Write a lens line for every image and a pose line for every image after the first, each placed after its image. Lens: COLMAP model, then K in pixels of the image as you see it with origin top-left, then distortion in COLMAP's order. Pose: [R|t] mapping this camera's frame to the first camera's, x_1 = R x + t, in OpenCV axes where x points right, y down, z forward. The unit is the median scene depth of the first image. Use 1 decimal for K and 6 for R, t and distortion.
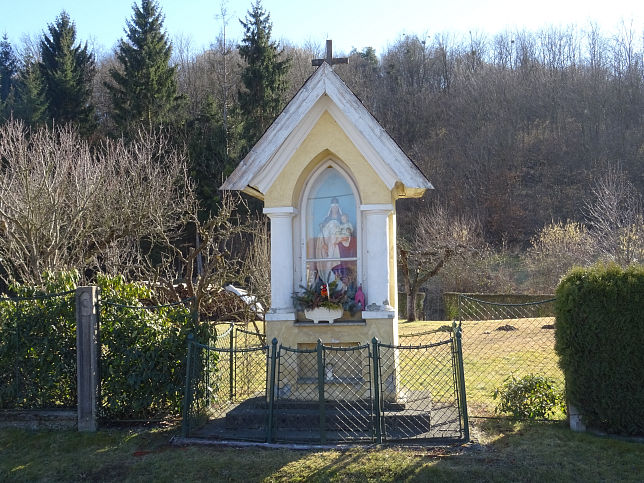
lens RADIAL K [[726.2, 0, 322.0], [0, 726.2, 241.5], [0, 0, 1]] dist [-0.000601, -0.000275]
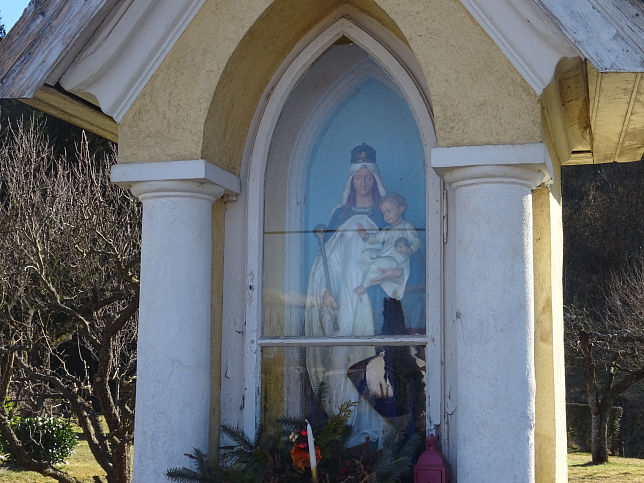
lens RADIAL K [[1025.6, 0, 322.0], [0, 1025.6, 241.5], [0, 0, 1]] dist [0.011969, 0.018481]
pose [[0.990335, 0.007773, -0.138479, 0.062957], [-0.018251, 0.997050, -0.074560, 0.015608], [0.137491, 0.076366, 0.987555, 0.566134]]
